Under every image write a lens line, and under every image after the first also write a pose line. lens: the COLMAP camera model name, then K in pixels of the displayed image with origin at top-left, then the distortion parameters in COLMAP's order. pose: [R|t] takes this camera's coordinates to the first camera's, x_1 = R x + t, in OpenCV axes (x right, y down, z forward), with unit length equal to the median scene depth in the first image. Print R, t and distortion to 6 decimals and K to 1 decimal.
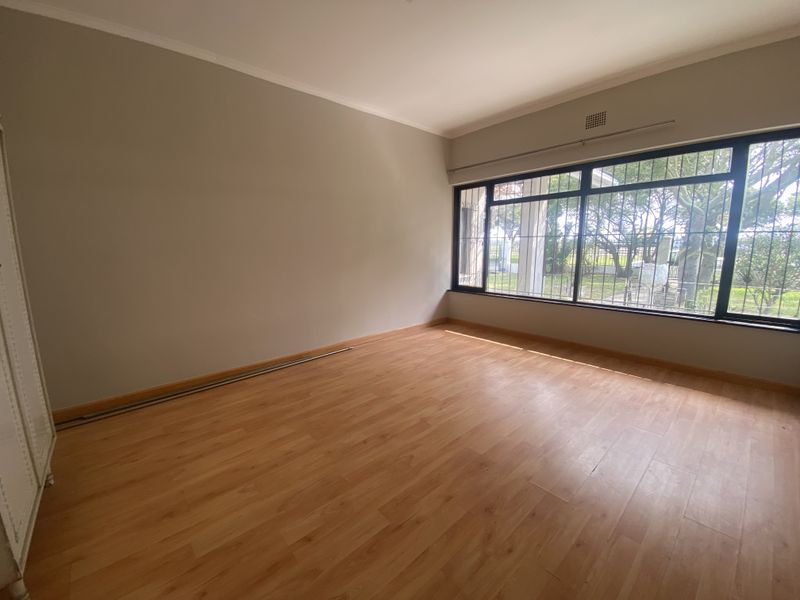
lens RADIAL K [[326.9, 0, 396.4], [0, 326.9, 298.0], [0, 0, 1]] dist [0.003021, -0.000246]
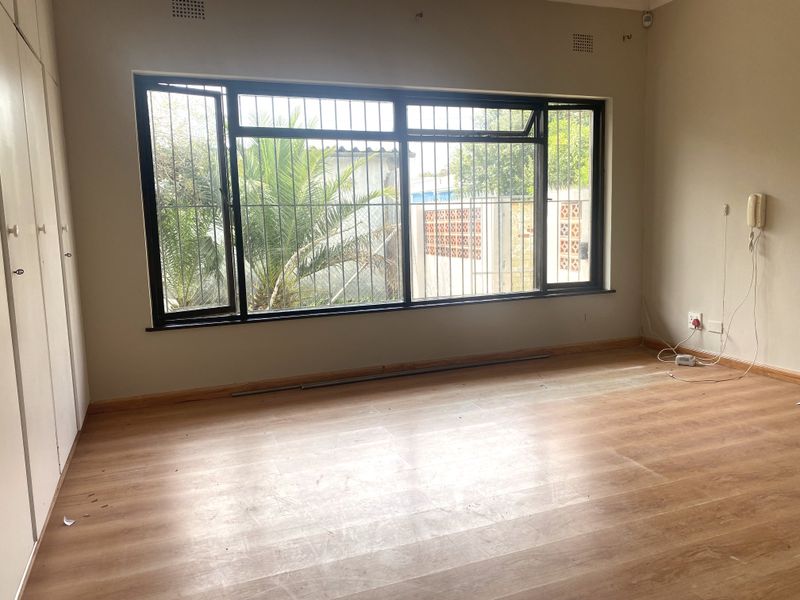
lens RADIAL K [[612.5, 0, 400.4], [0, 612.5, 298.1], [0, 0, 1]] dist [0.033602, 0.000379]
pose [[0.332729, -0.121505, 0.935162, -0.725602], [0.172096, 0.982835, 0.066467, -0.097925], [-0.927186, 0.138822, 0.347928, 0.727021]]
